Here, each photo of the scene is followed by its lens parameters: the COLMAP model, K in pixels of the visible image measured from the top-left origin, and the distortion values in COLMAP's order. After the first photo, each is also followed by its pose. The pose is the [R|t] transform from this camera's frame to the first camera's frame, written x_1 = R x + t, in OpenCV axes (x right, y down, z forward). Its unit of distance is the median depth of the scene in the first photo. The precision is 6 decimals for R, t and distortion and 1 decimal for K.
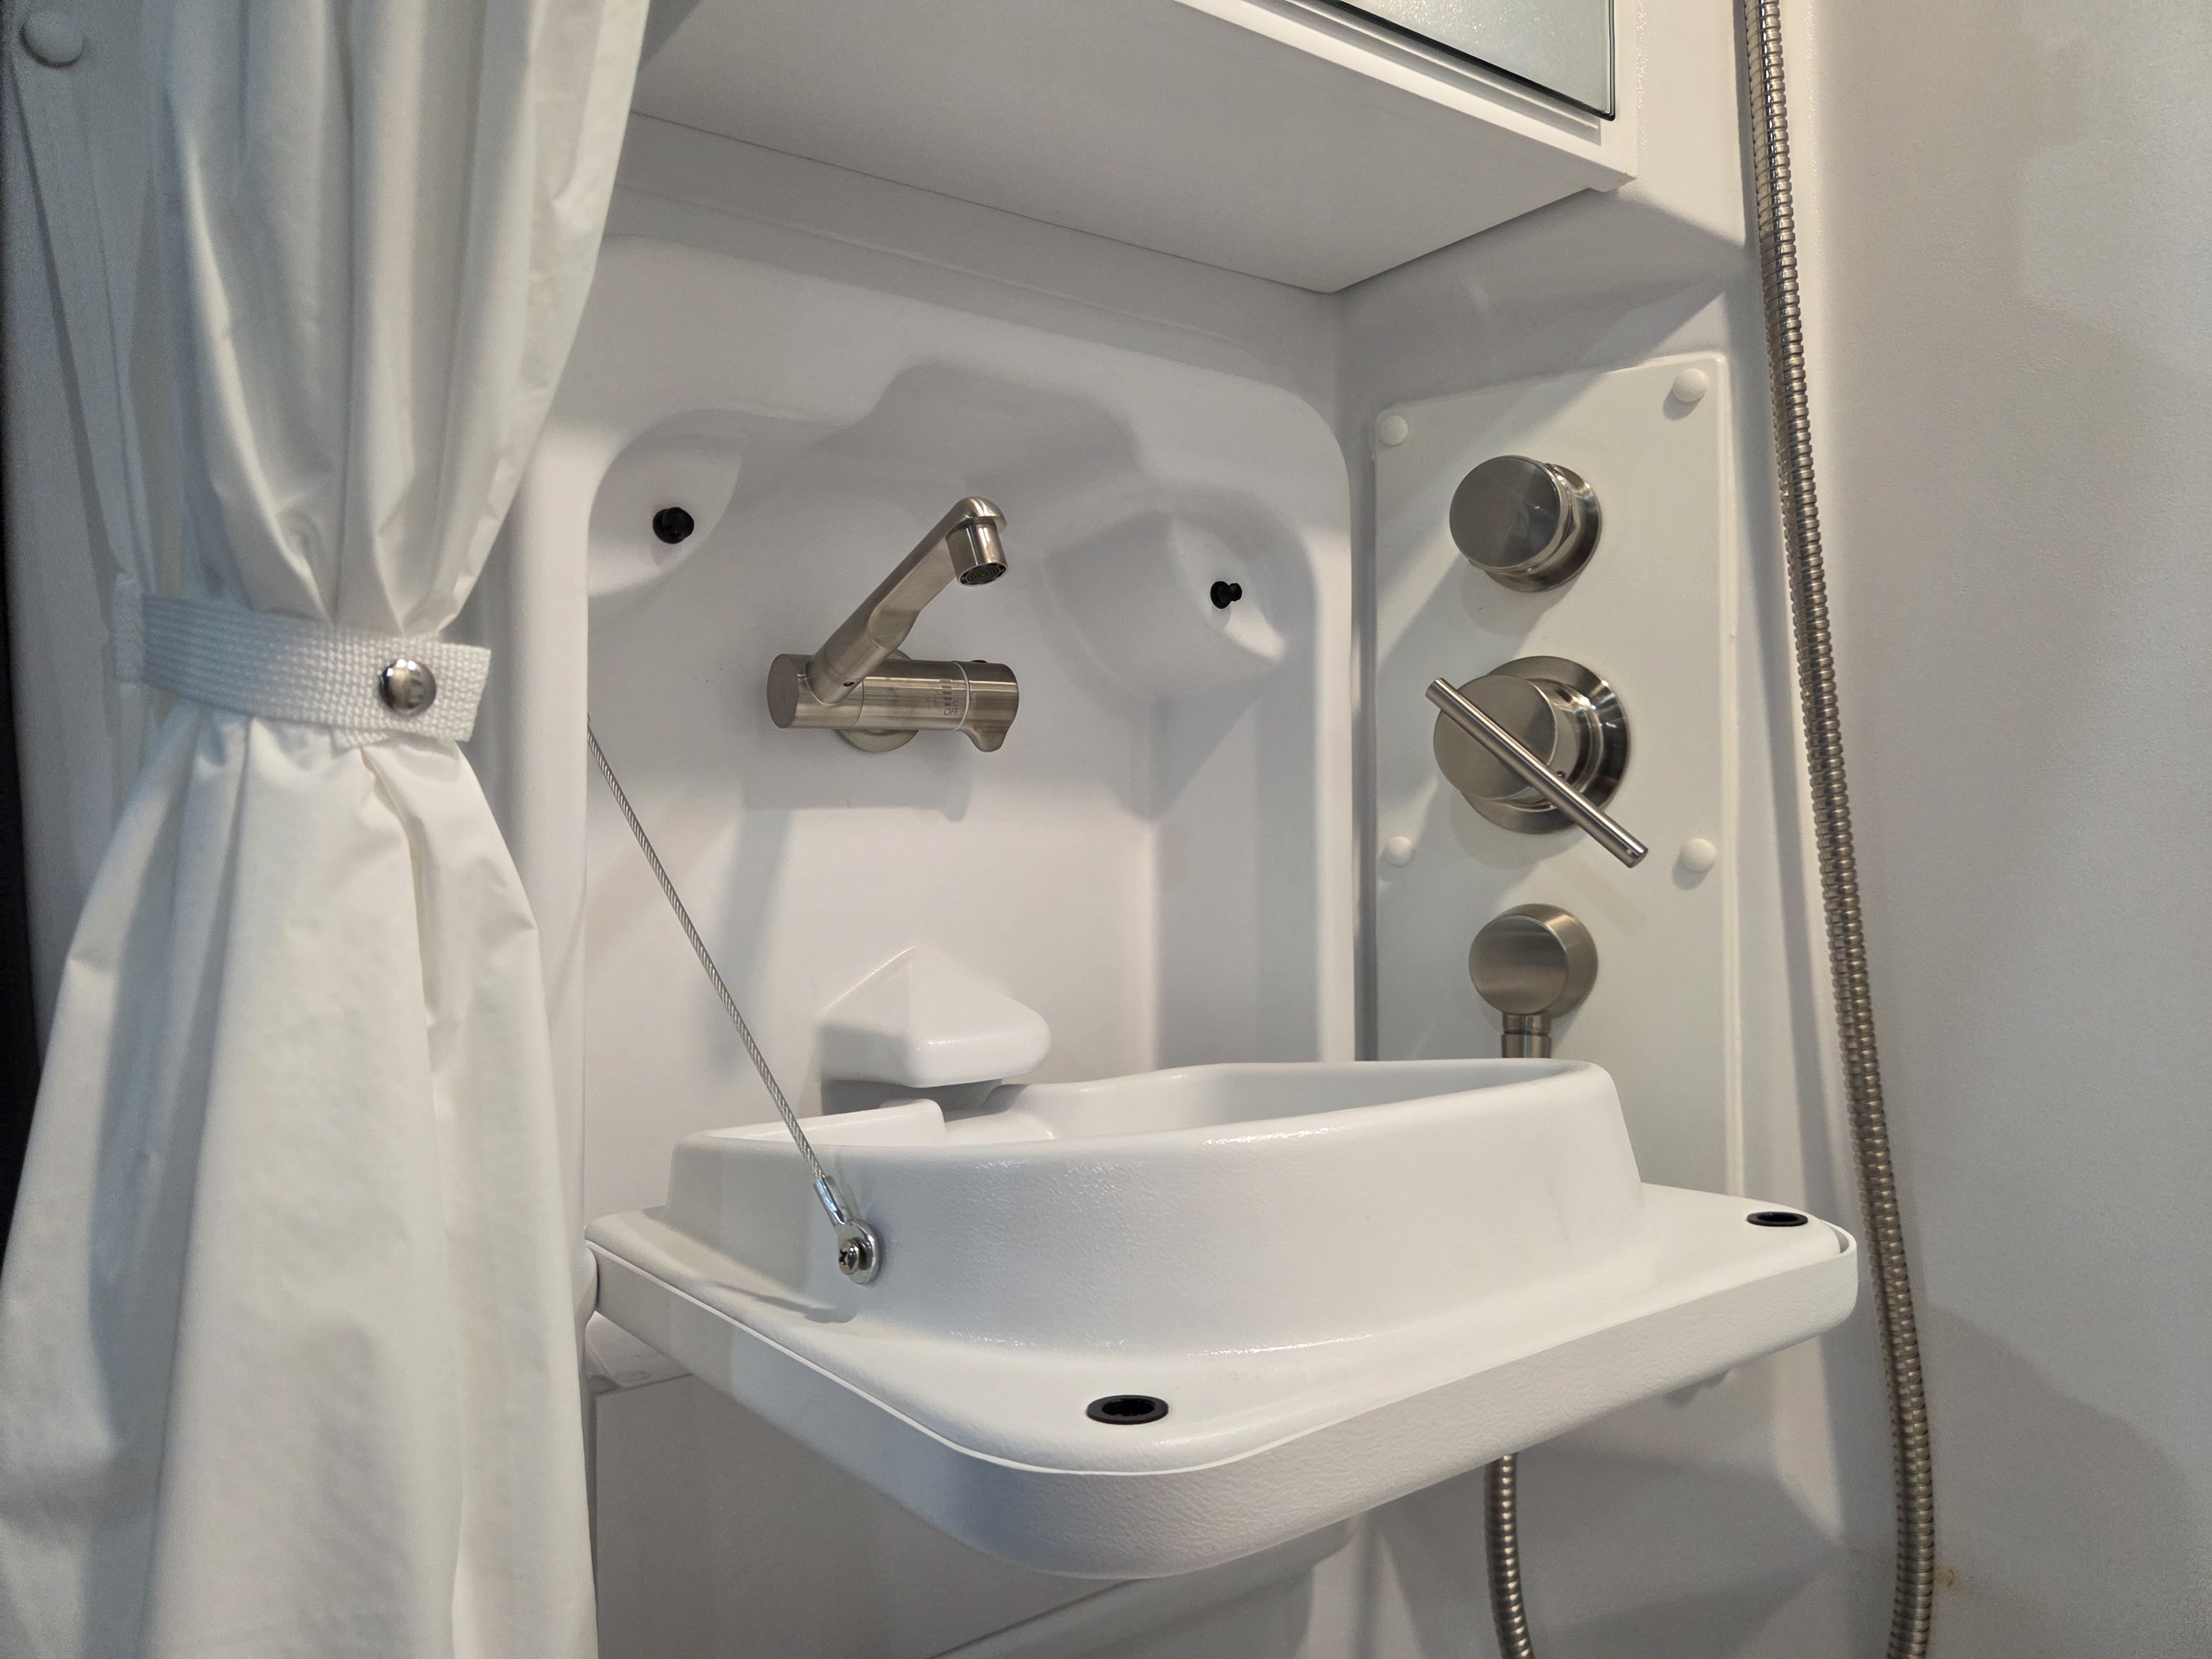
lens RADIAL K [[1485.7, 0, 1098.5], [0, 1485.7, 822.9], [0, 0, 1]] dist [0.048543, -0.039219]
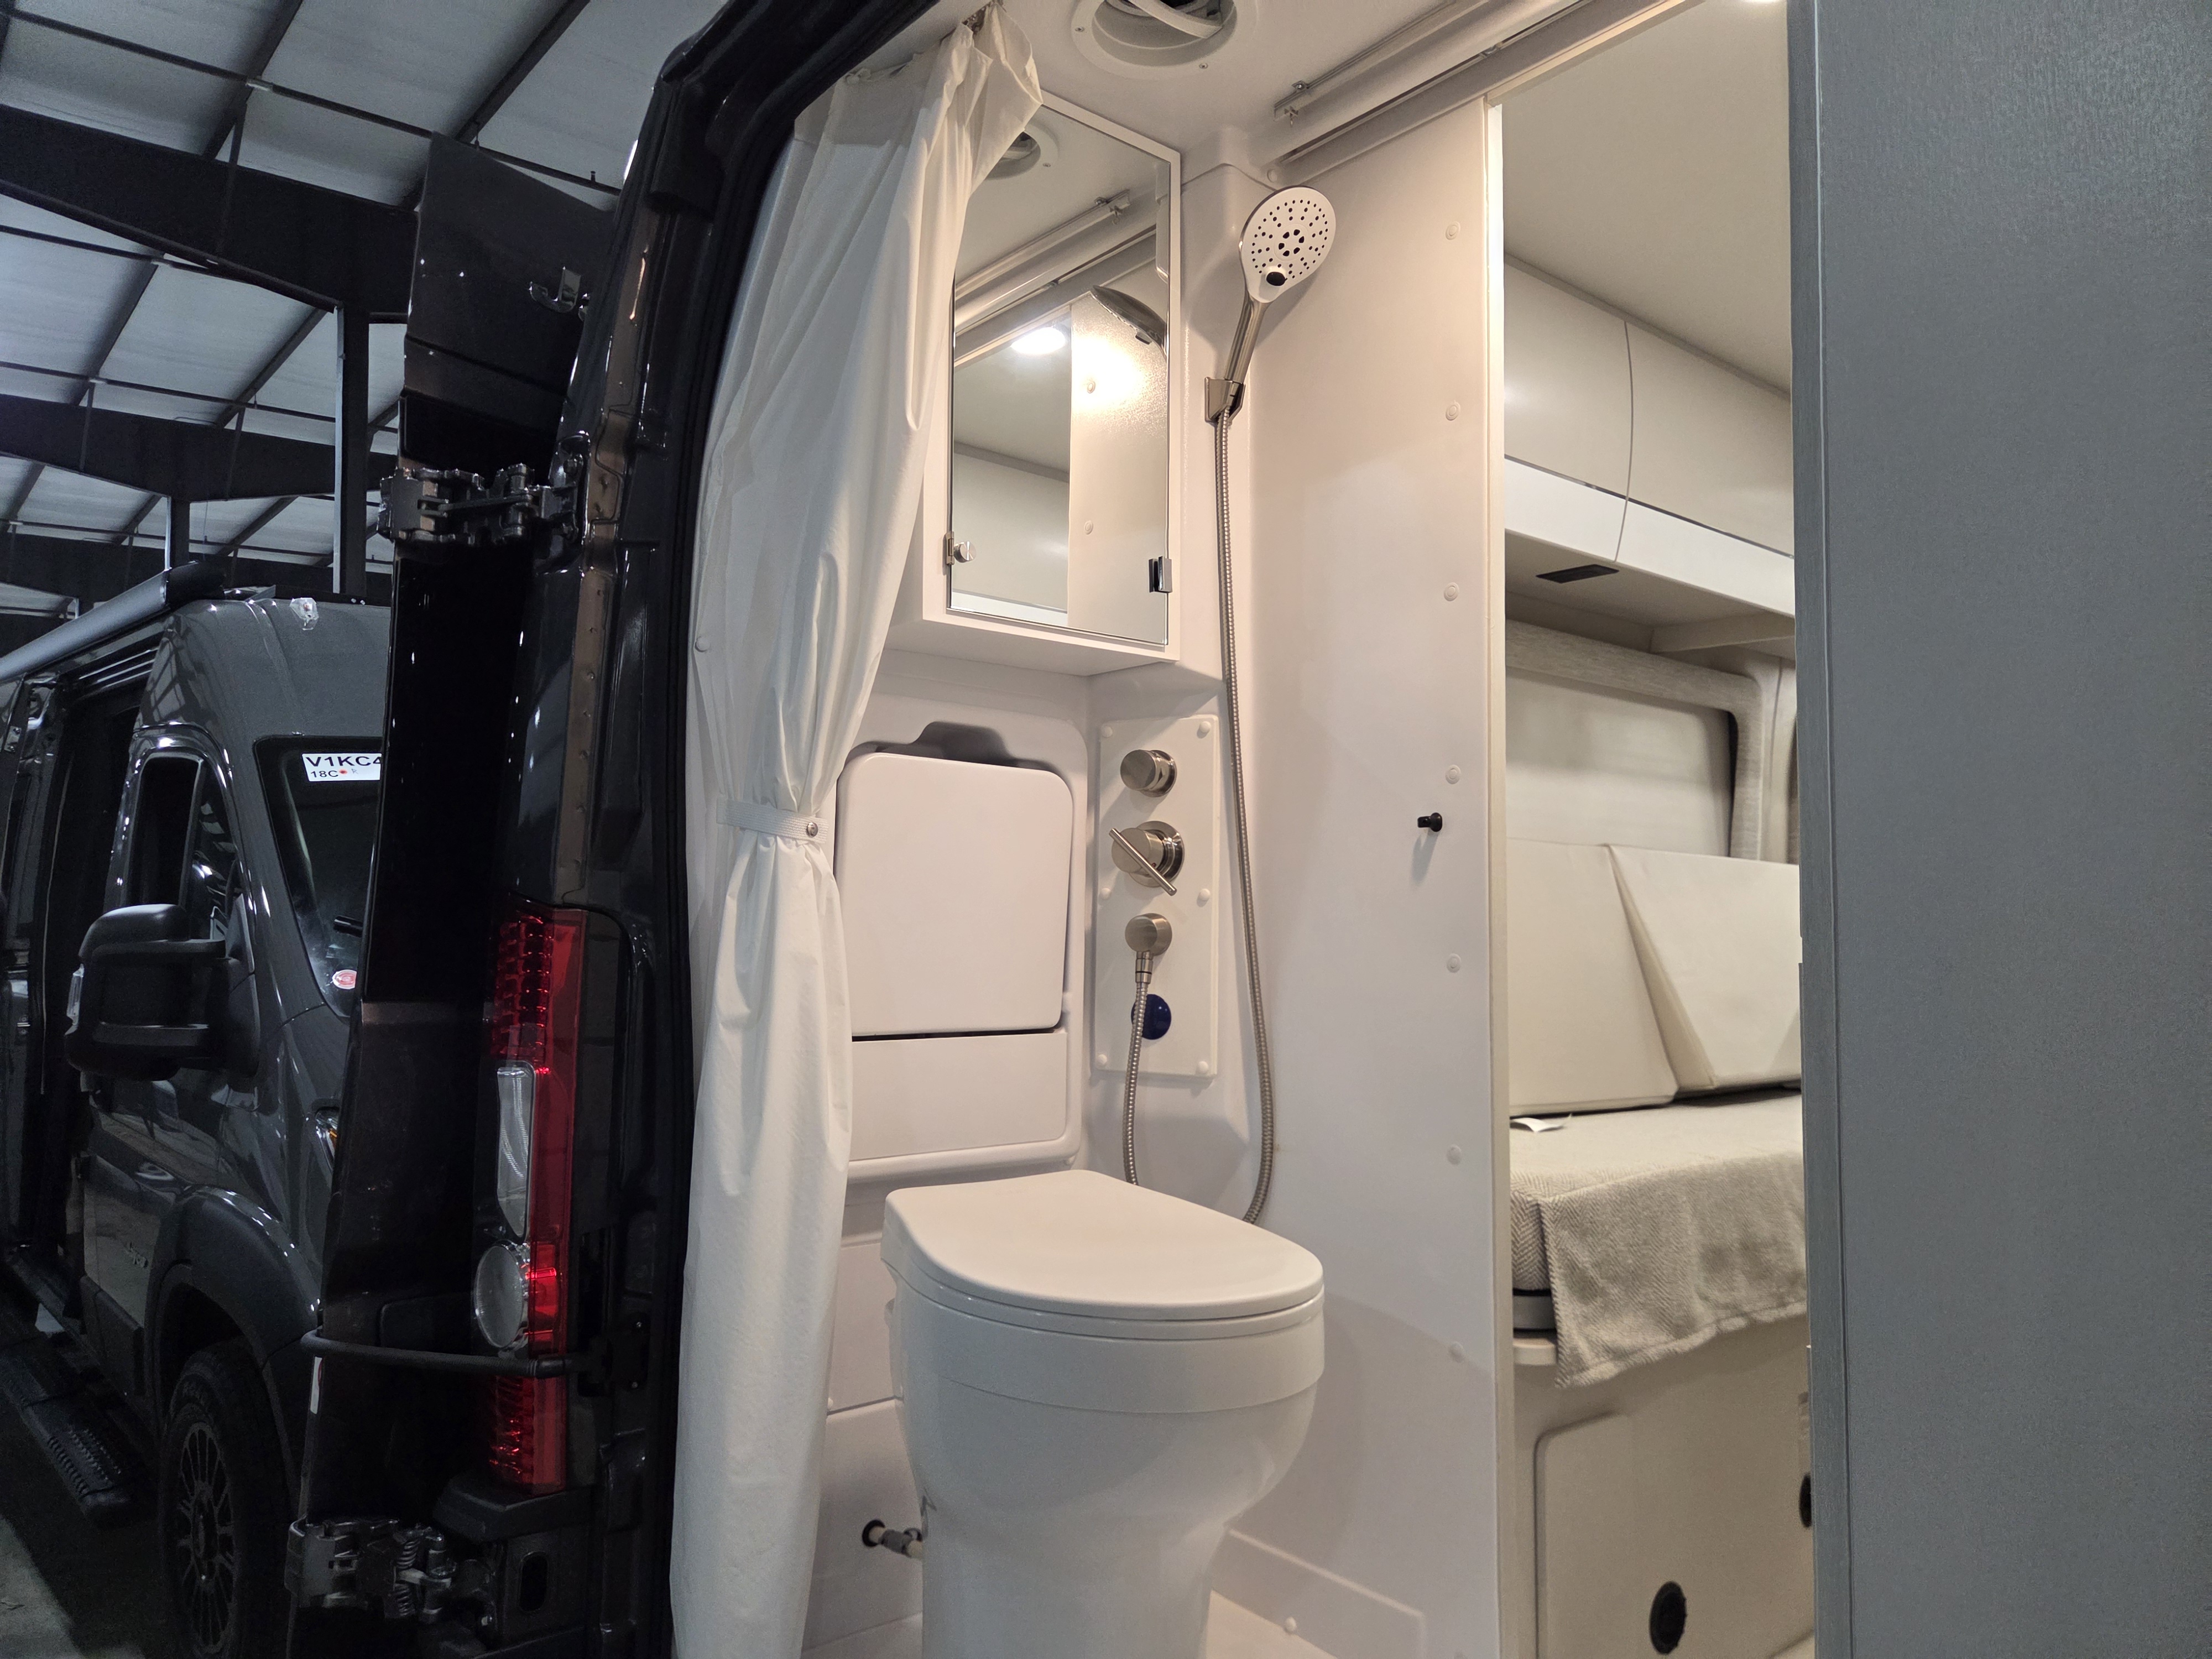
lens RADIAL K [[1485.7, 0, 1101.8], [0, 1485.7, 830.9], [0, 0, 1]] dist [0.048543, -0.039219]
pose [[0.996493, 0.025856, 0.079587, -0.012035], [-0.020079, 0.997163, -0.072545, 0.105602], [-0.081237, 0.070692, 0.994185, -1.712033]]
